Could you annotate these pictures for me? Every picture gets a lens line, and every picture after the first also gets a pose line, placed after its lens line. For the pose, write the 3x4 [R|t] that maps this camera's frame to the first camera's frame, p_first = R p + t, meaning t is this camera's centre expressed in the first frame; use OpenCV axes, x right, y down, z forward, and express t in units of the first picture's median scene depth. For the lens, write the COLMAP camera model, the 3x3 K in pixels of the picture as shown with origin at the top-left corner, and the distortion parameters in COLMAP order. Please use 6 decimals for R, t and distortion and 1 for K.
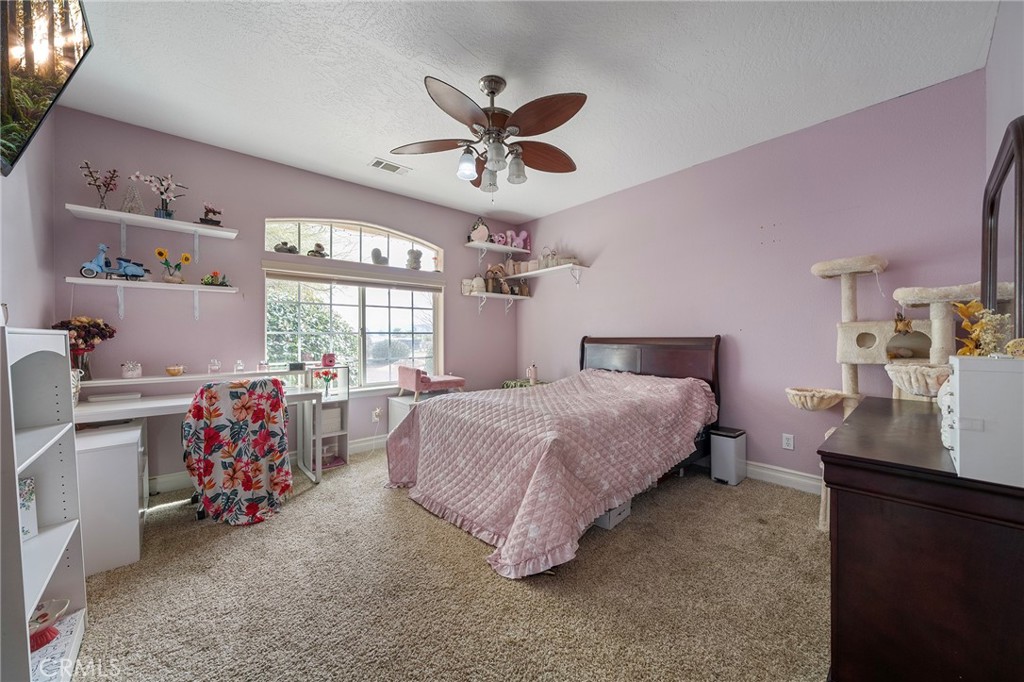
lens RADIAL K [[372.3, 0, 512.0], [0, 372.3, 341.0], [0, 0, 1]] dist [0.000392, -0.000247]
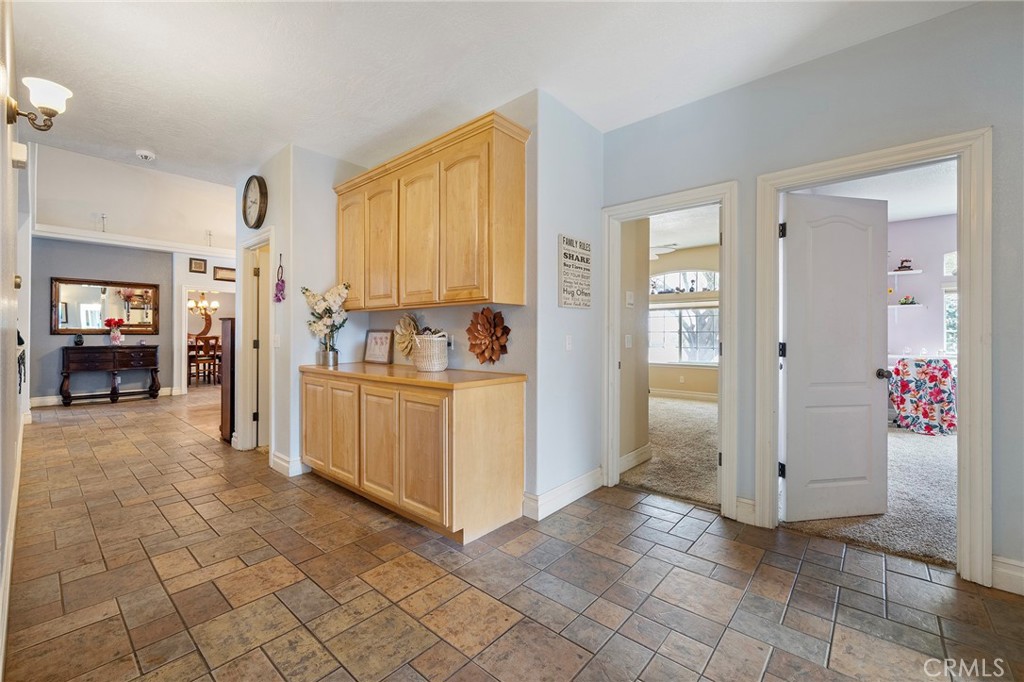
lens RADIAL K [[416.6, 0, 512.0], [0, 416.6, 341.0], [0, 0, 1]] dist [-0.000556, 0.000203]
pose [[0.132633, 0.004655, -0.991154, 1.022887], [-0.000824, 0.999989, 0.004586, 0.015601], [0.991165, 0.000209, 0.132636, -1.255250]]
